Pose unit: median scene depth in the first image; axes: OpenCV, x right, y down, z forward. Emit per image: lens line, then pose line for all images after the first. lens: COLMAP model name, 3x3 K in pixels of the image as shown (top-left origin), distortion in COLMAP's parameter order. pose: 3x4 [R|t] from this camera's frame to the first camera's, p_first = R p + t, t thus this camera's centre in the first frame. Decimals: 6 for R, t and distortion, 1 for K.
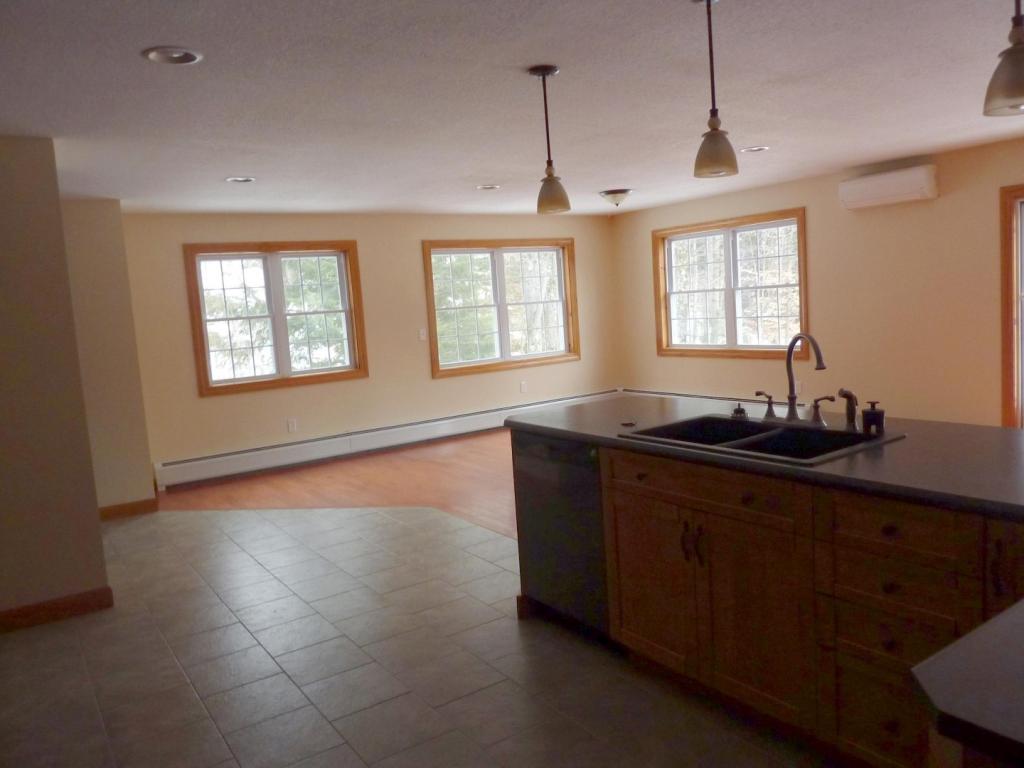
lens RADIAL K [[768.7, 0, 510.1], [0, 768.7, 380.1], [0, 0, 1]] dist [-0.013841, -0.010782]
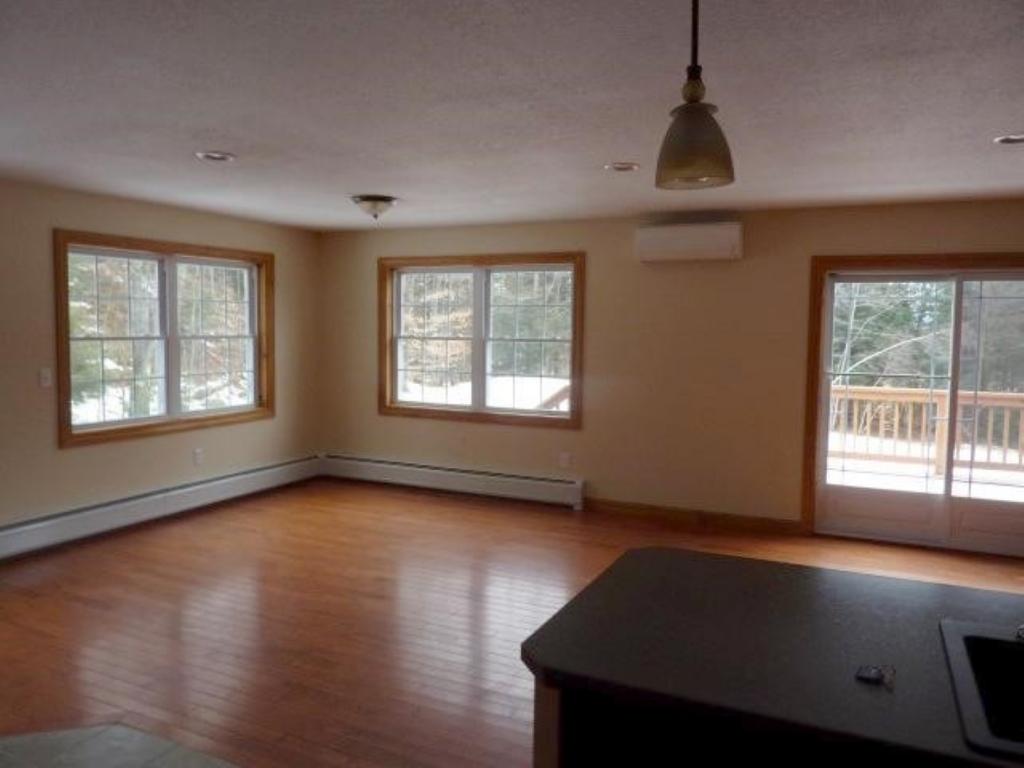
lens RADIAL K [[768.7, 0, 515.8], [0, 768.7, 367.1], [0, 0, 1]] dist [-0.013841, -0.010782]
pose [[0.852641, 0.051275, 0.519975, -0.103554], [-0.015629, 0.997231, -0.072710, -0.025626], [-0.522263, 0.053869, 0.851081, 0.252209]]
